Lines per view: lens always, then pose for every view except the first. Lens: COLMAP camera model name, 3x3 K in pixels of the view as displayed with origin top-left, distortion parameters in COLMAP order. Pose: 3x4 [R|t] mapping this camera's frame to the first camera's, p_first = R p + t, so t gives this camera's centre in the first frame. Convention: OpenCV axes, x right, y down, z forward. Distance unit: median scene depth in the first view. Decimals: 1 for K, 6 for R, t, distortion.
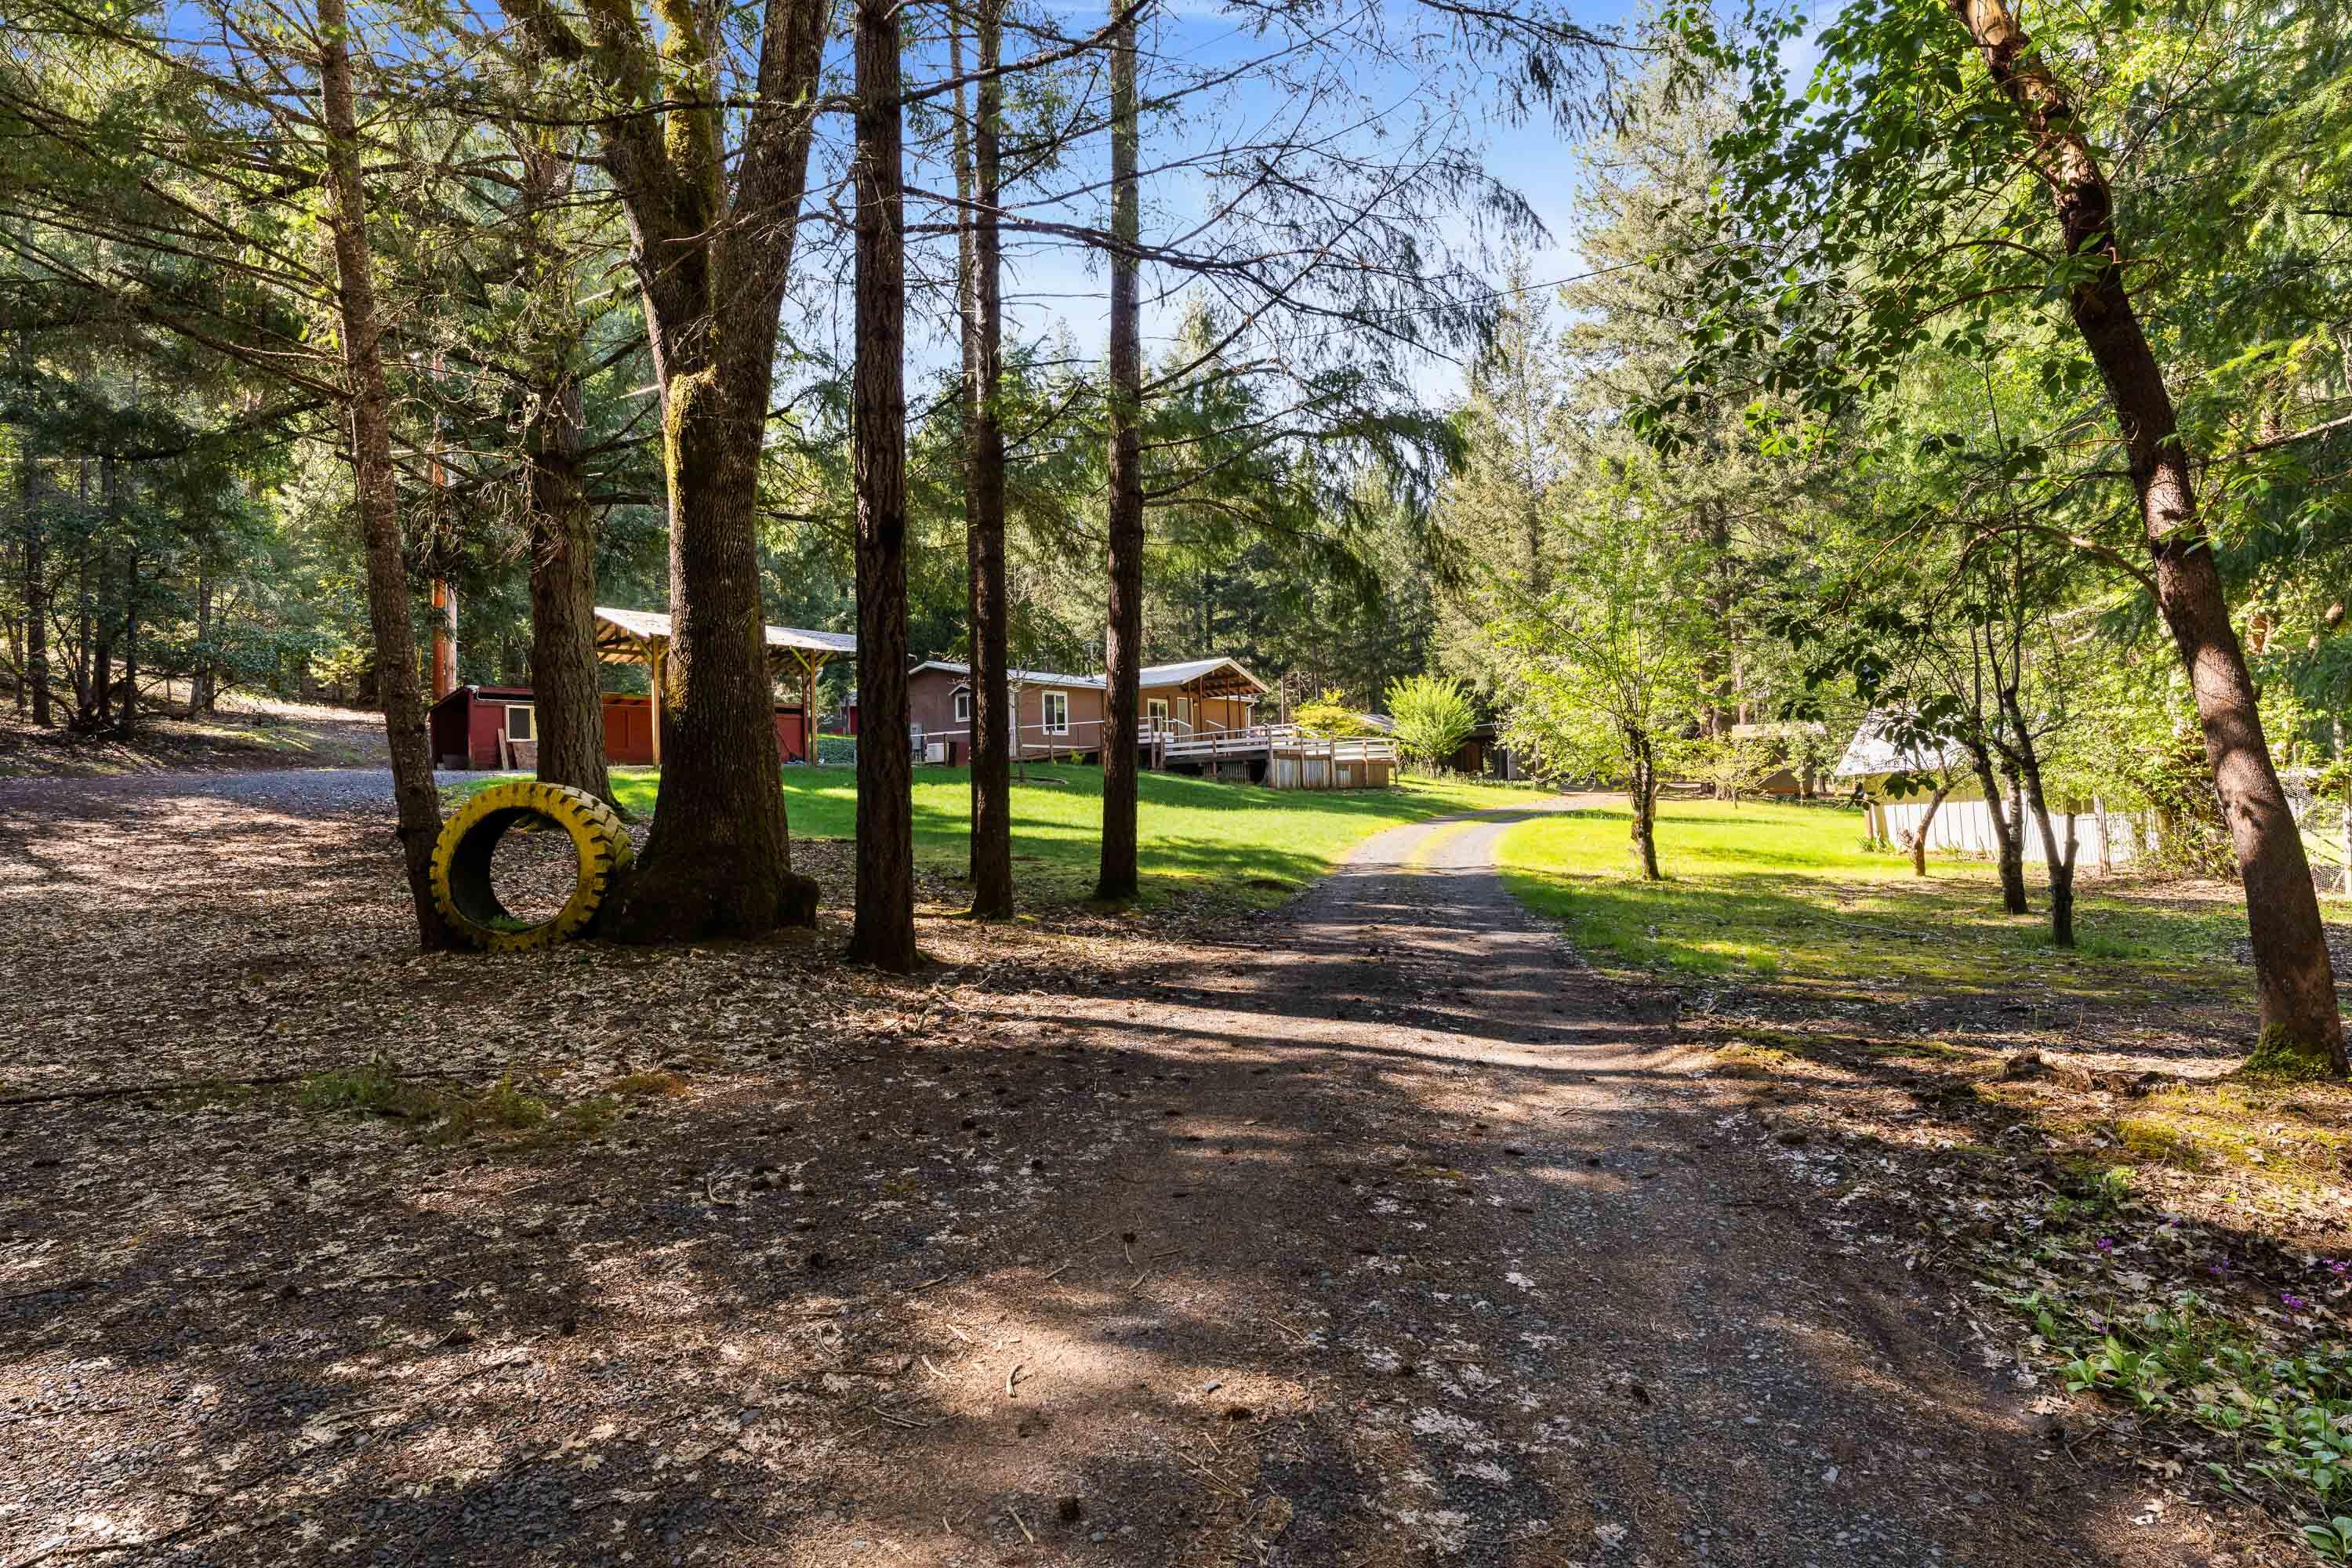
lens RADIAL K [[1155.9, 0, 1177.3], [0, 1155.9, 776.6], [0, 0, 1]] dist [-0.000344, 0.000010]
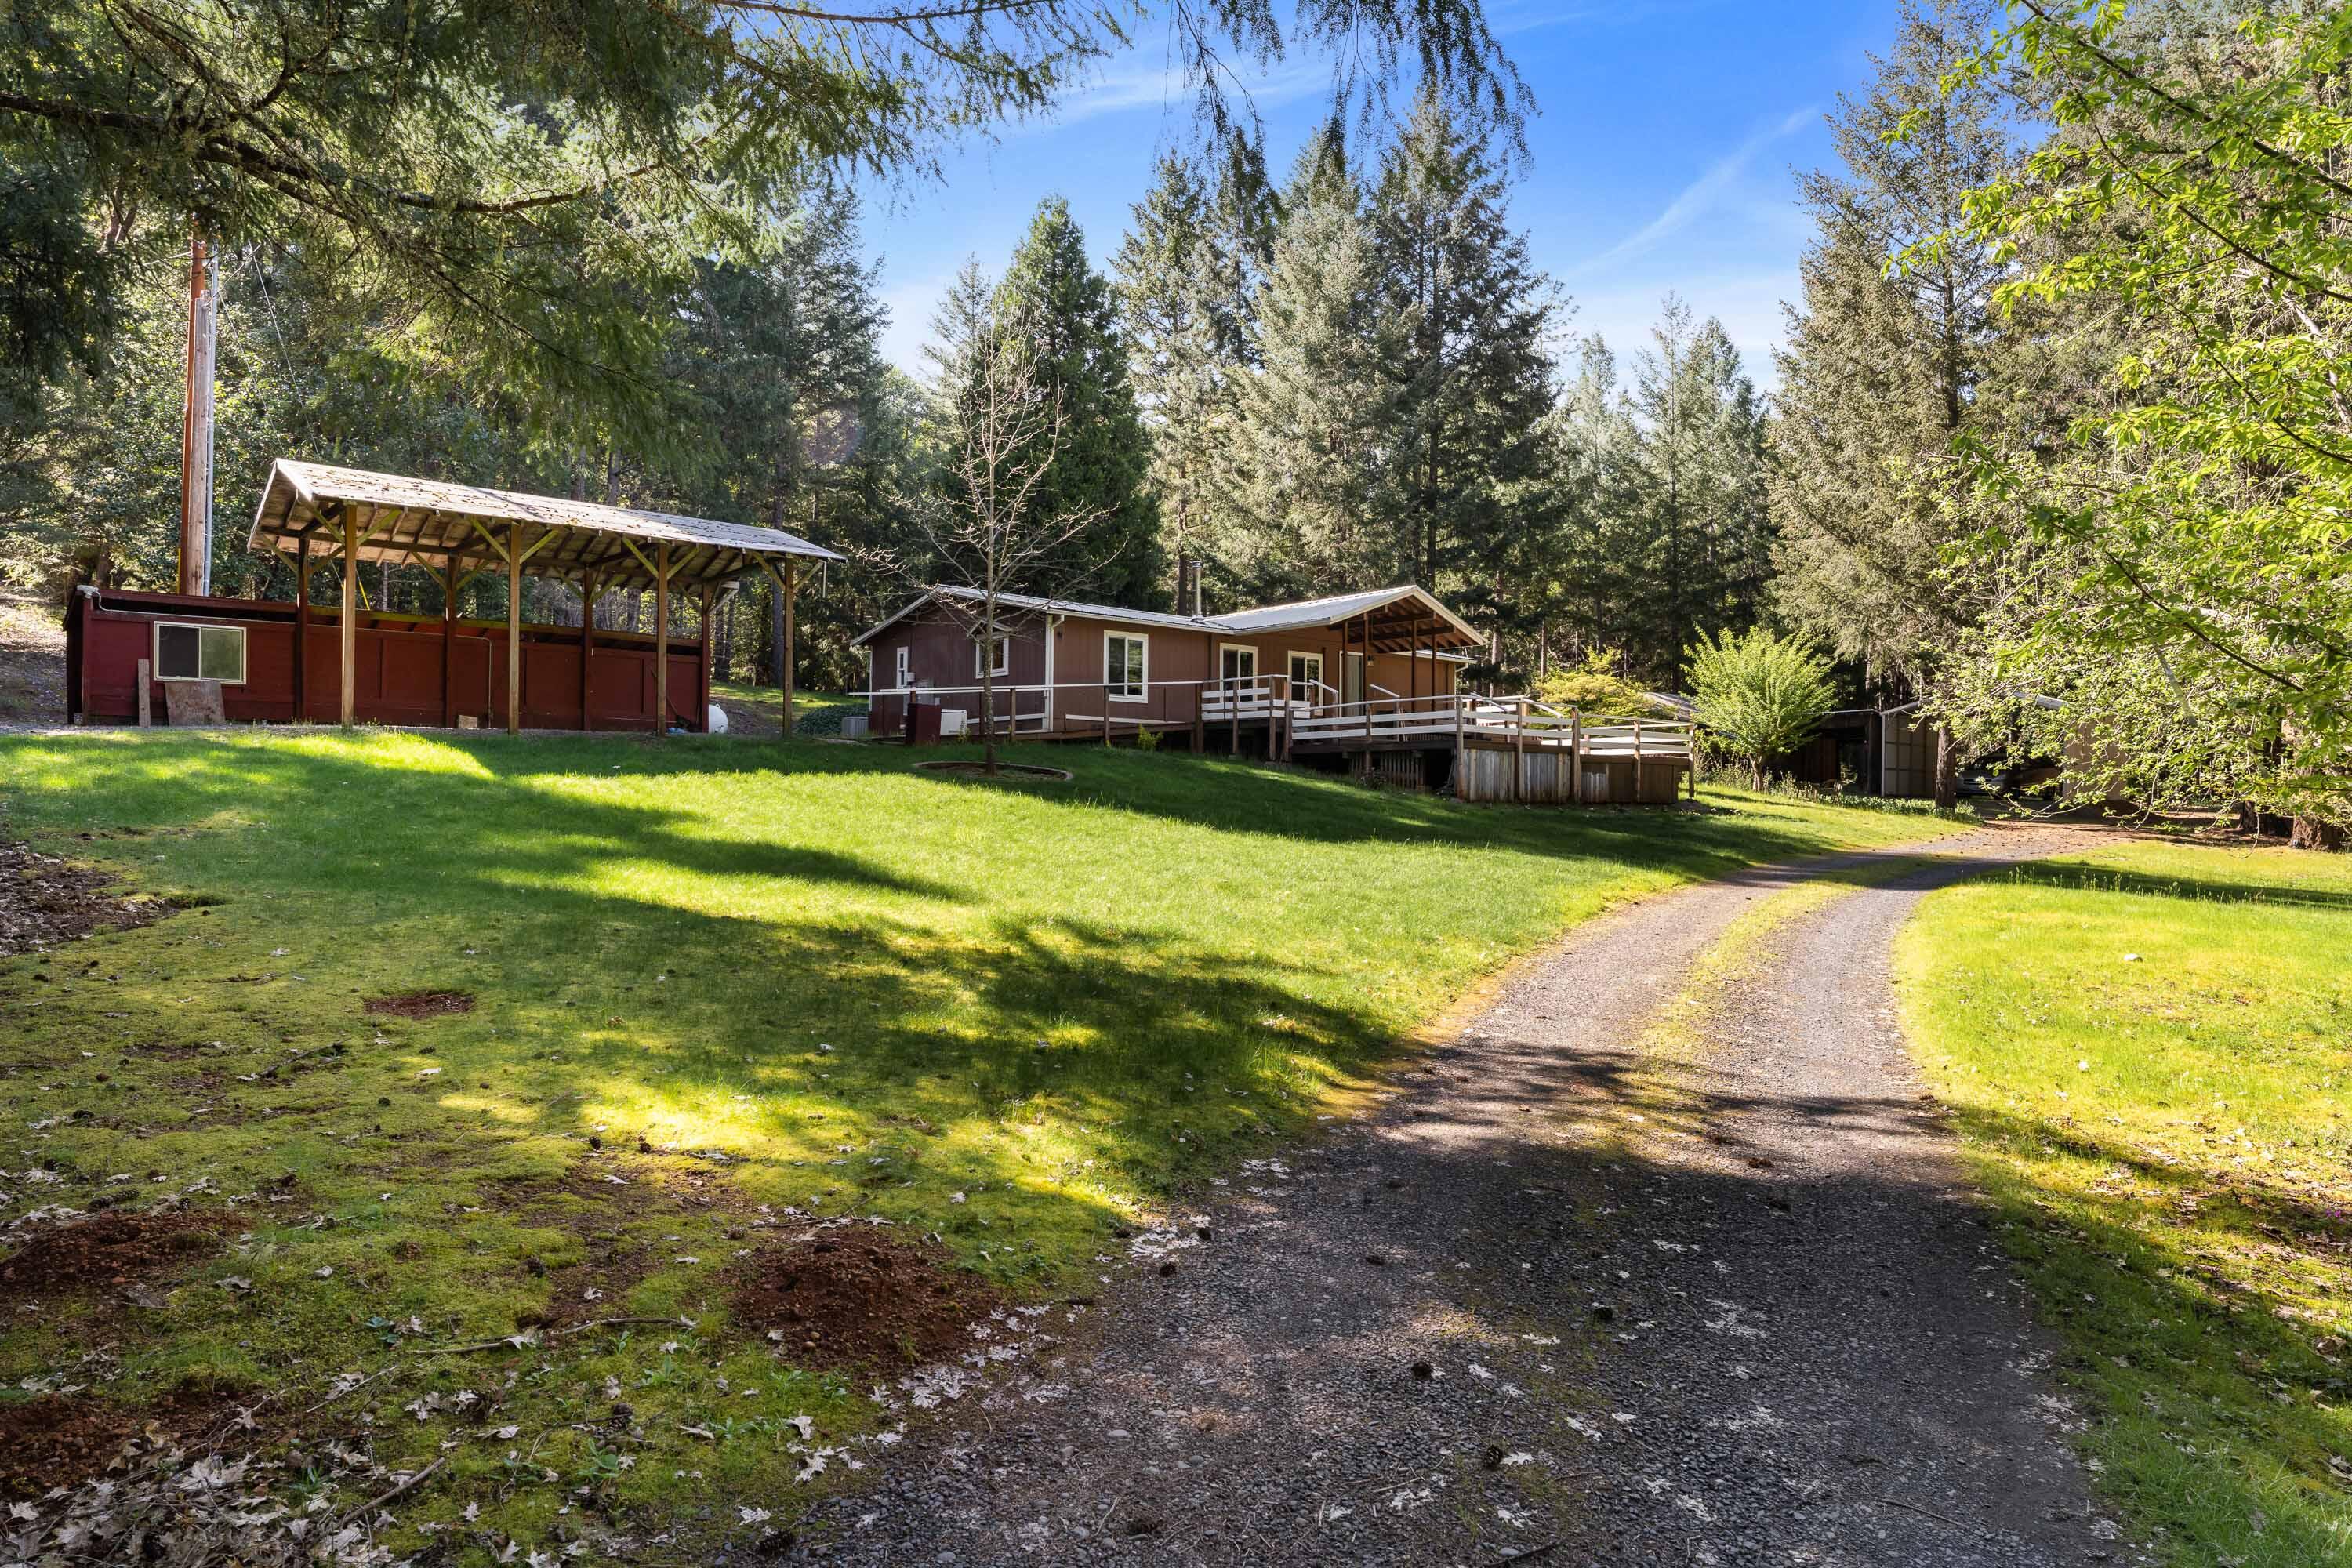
lens RADIAL K [[1360.7, 0, 1173.7], [0, 1360.7, 792.8], [0, 0, 1]] dist [0.002393, -0.000237]
pose [[0.980996, 0.036399, -0.190583, 0.057825], [-0.033303, 0.999257, 0.019425, -0.001389], [0.191148, -0.012709, 0.981479, 0.245907]]
